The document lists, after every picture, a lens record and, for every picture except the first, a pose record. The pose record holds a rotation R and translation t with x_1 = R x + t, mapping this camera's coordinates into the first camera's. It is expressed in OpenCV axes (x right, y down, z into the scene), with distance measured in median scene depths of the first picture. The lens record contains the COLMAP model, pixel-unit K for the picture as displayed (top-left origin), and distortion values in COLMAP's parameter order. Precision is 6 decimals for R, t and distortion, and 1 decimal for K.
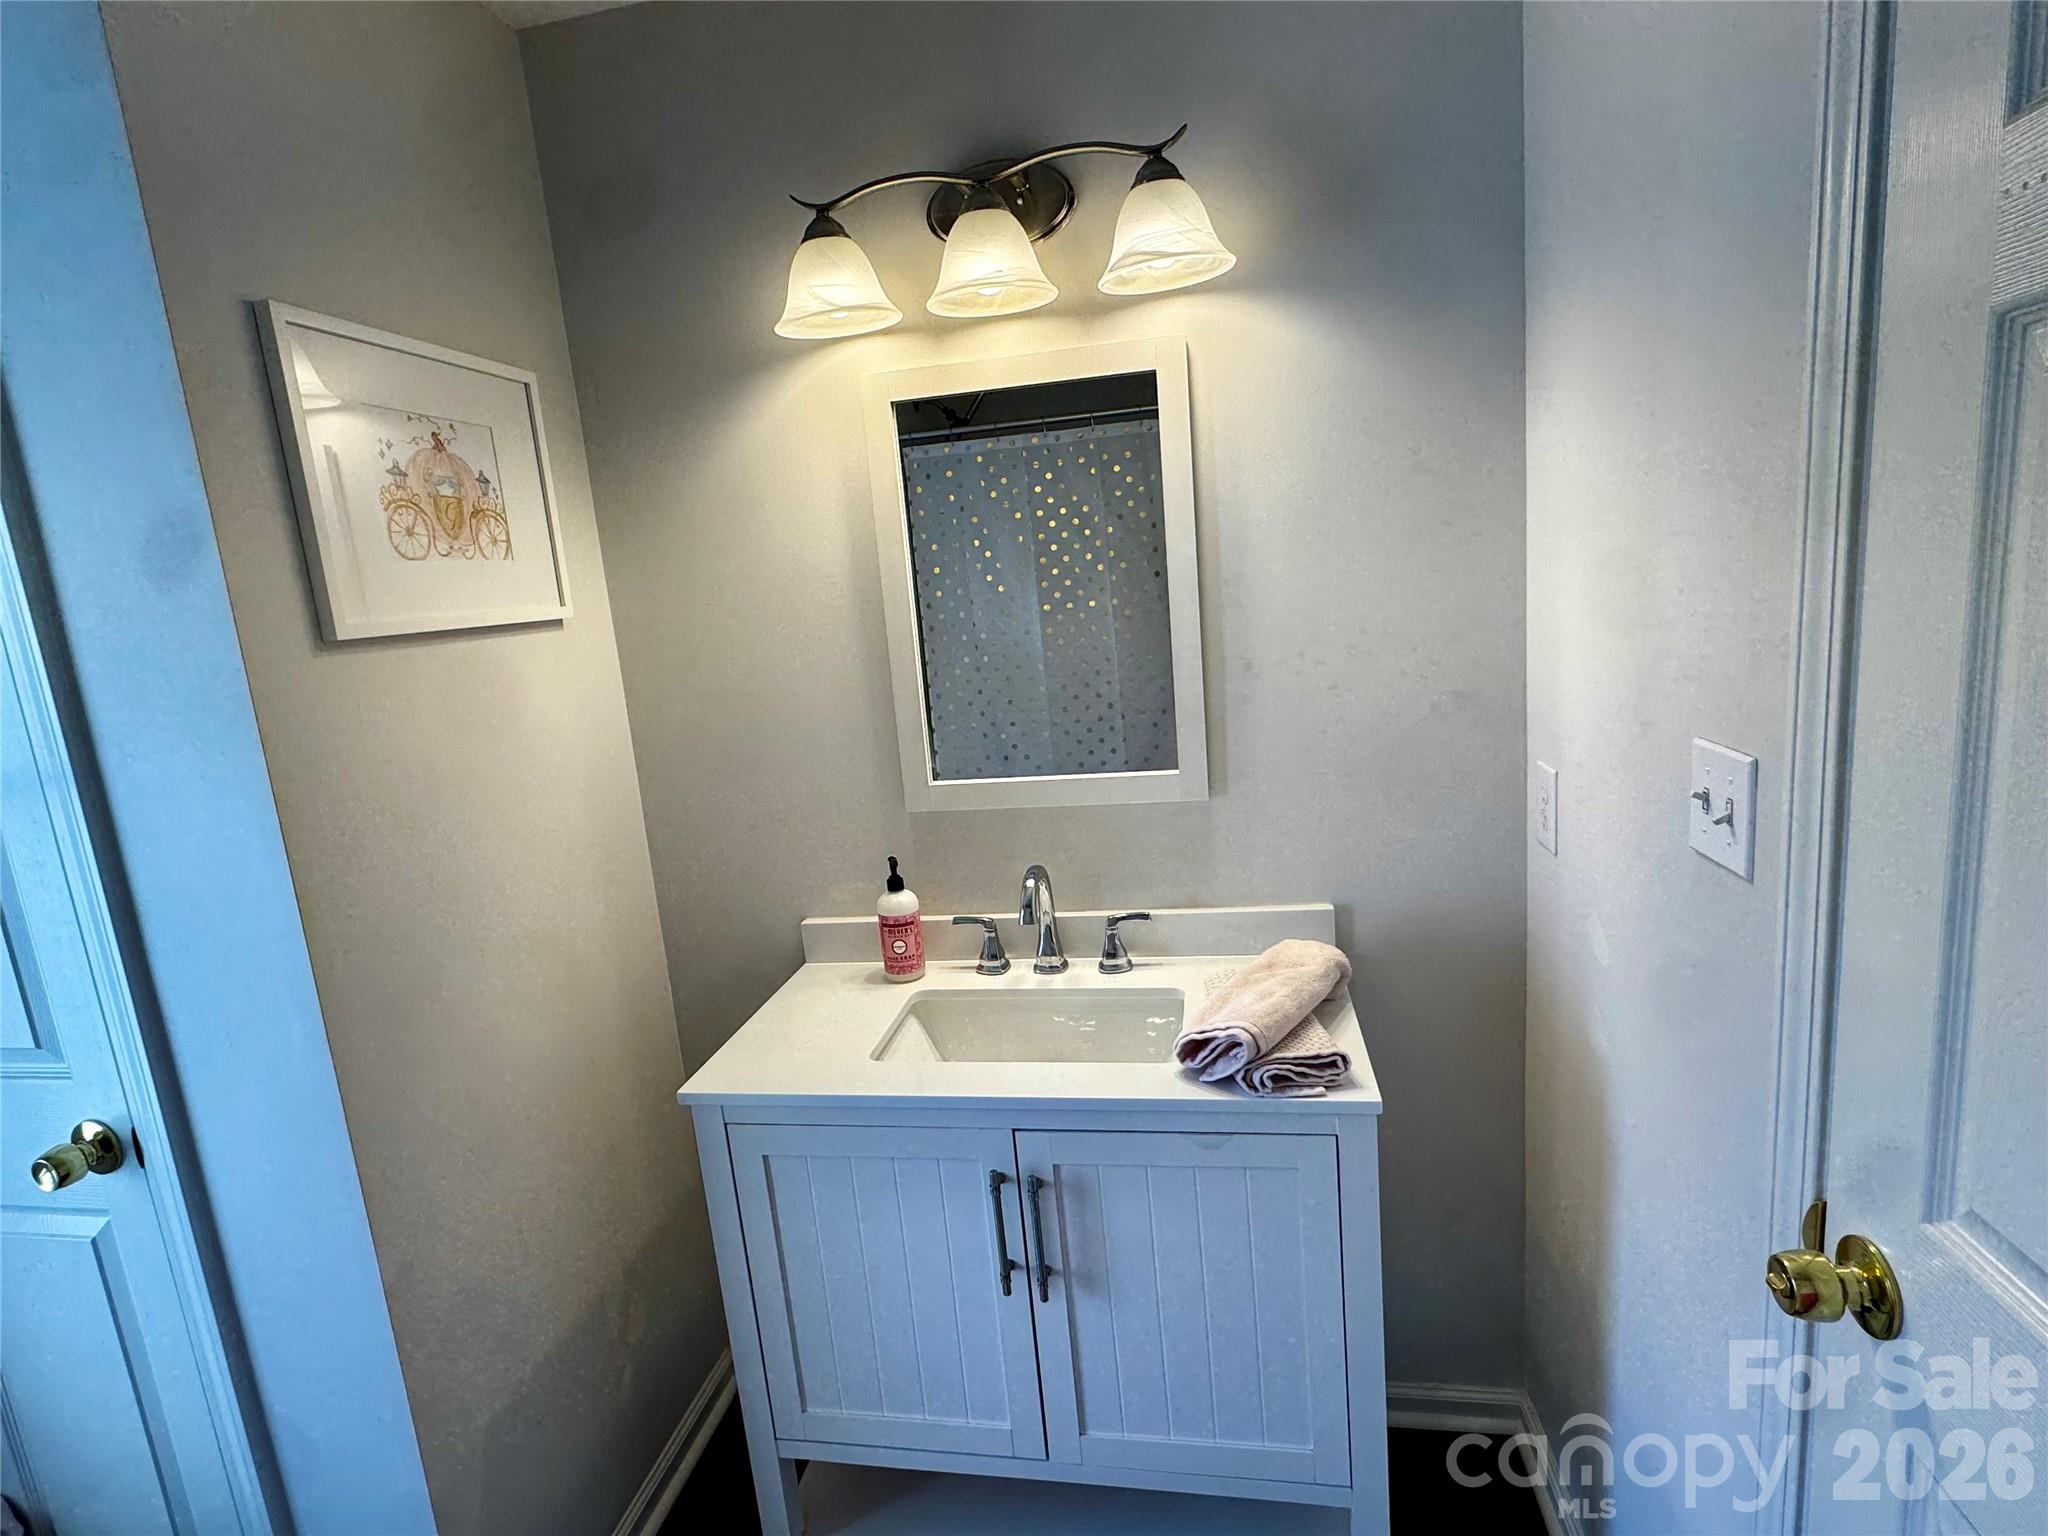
lens RADIAL K [[1008.5, 0, 1035.9], [0, 1008.5, 777.4], [0, 0, 1]] dist [0.000908, 0.000586]
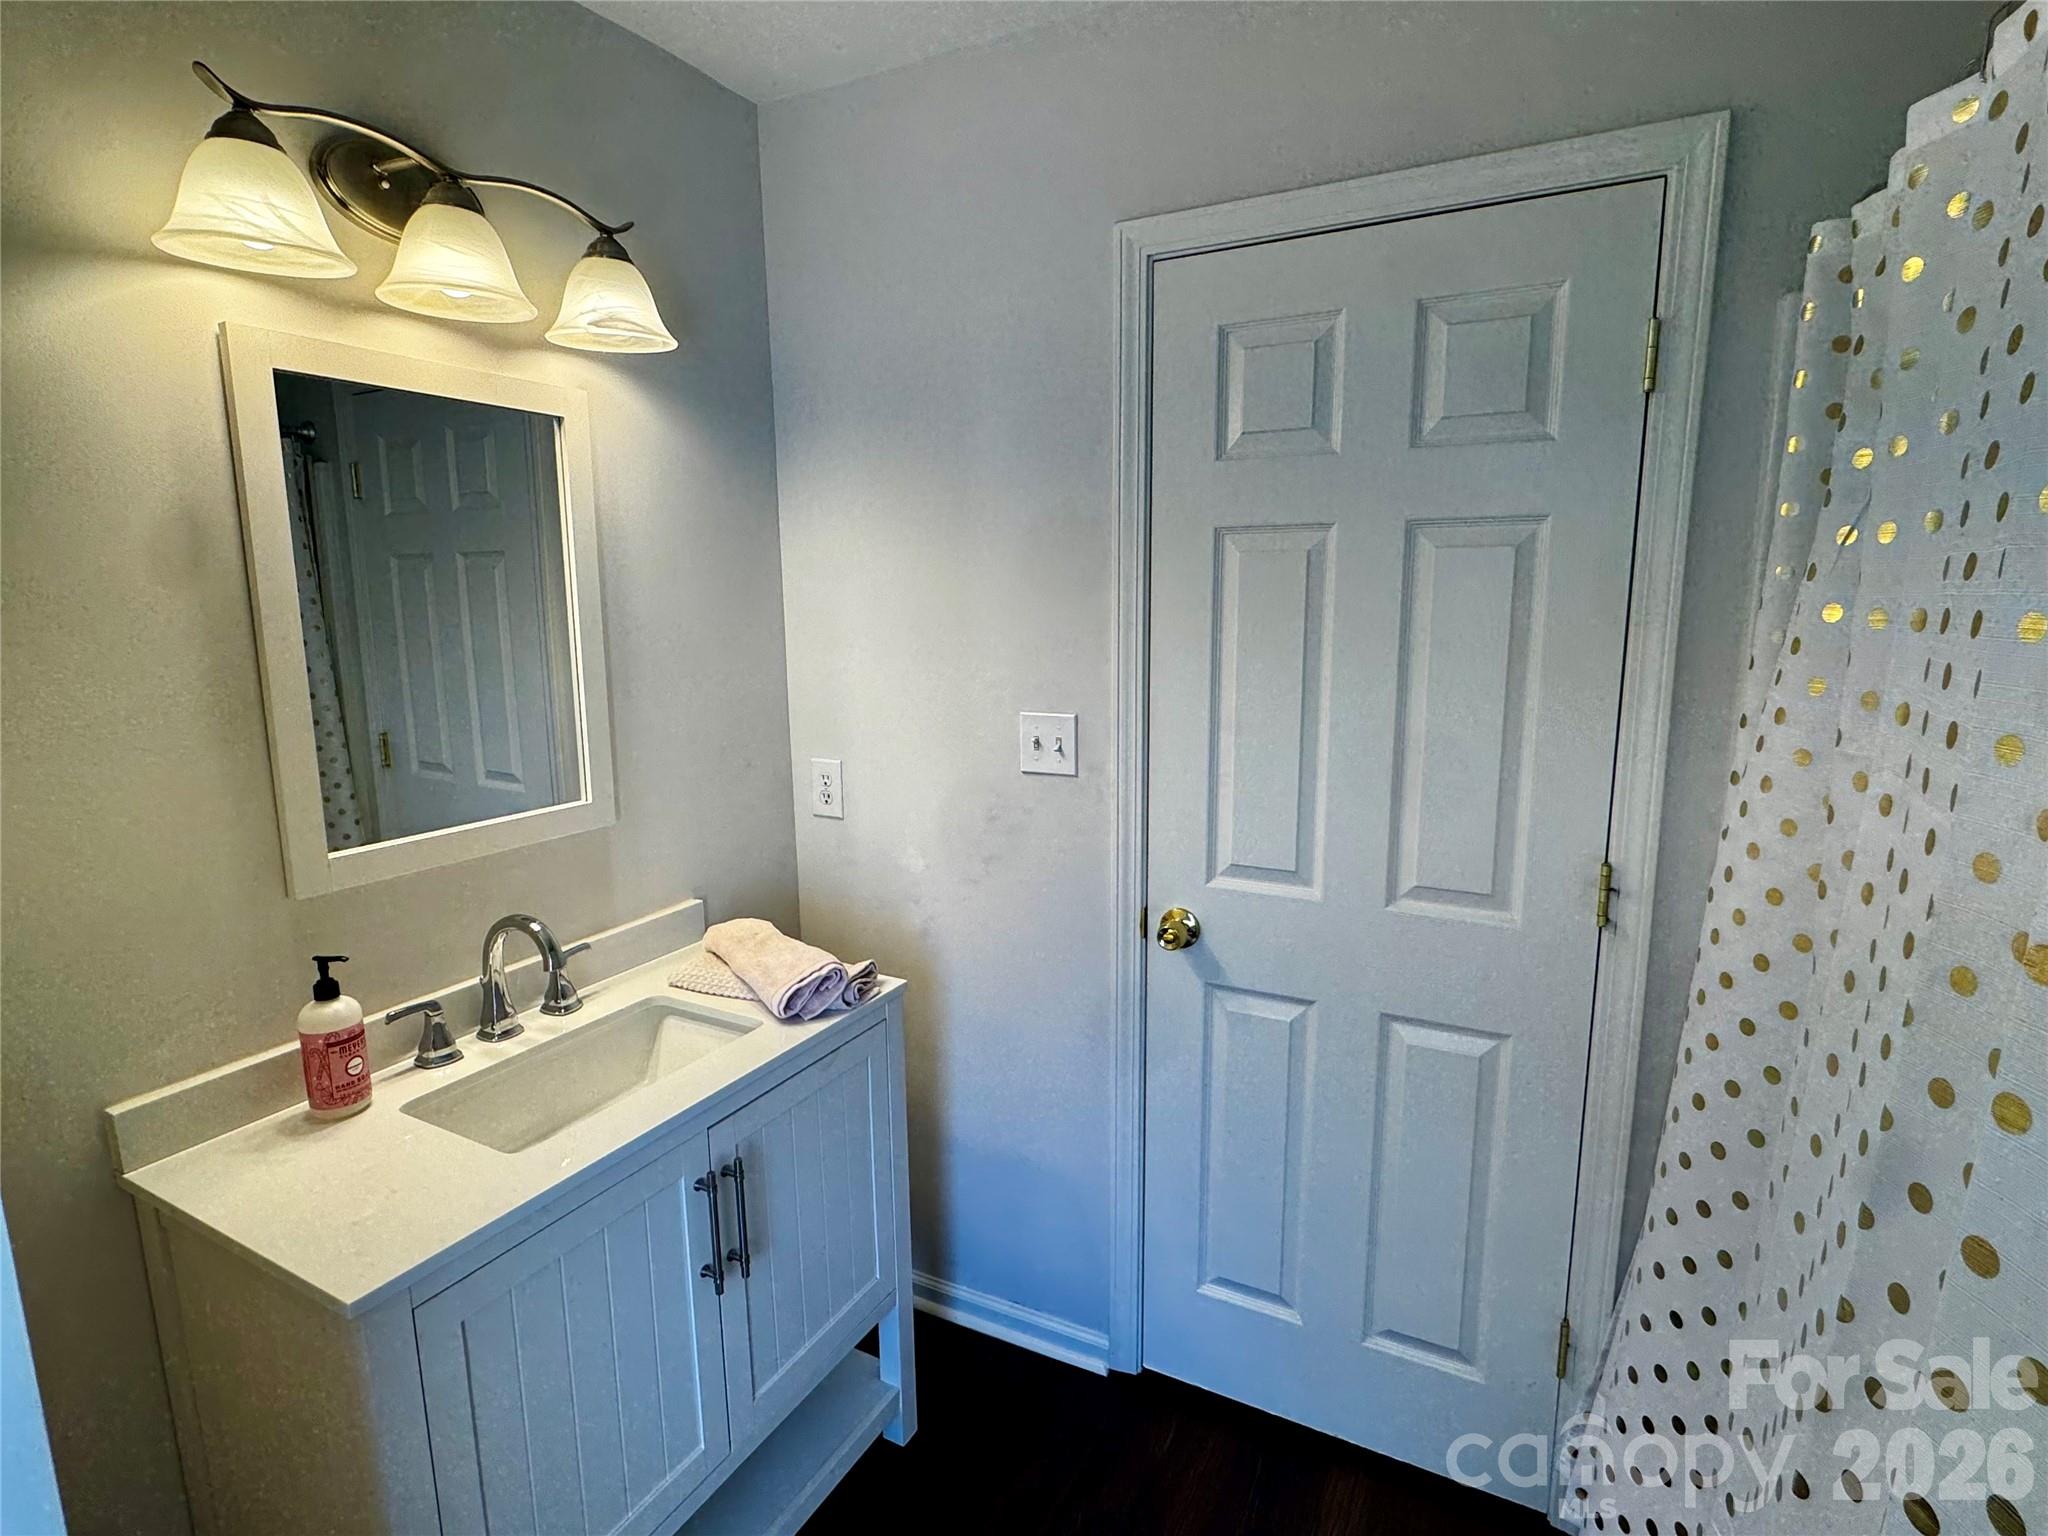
lens RADIAL K [[1008.5, 0, 1028.4], [0, 1008.5, 780.3], [0, 0, 1]] dist [0.000908, 0.000586]
pose [[0.323519, -0.095764, 0.941363, -0.678879], [0.159033, 0.986216, 0.045672, -0.001948], [-0.932761, 0.134932, 0.334289, 0.228289]]
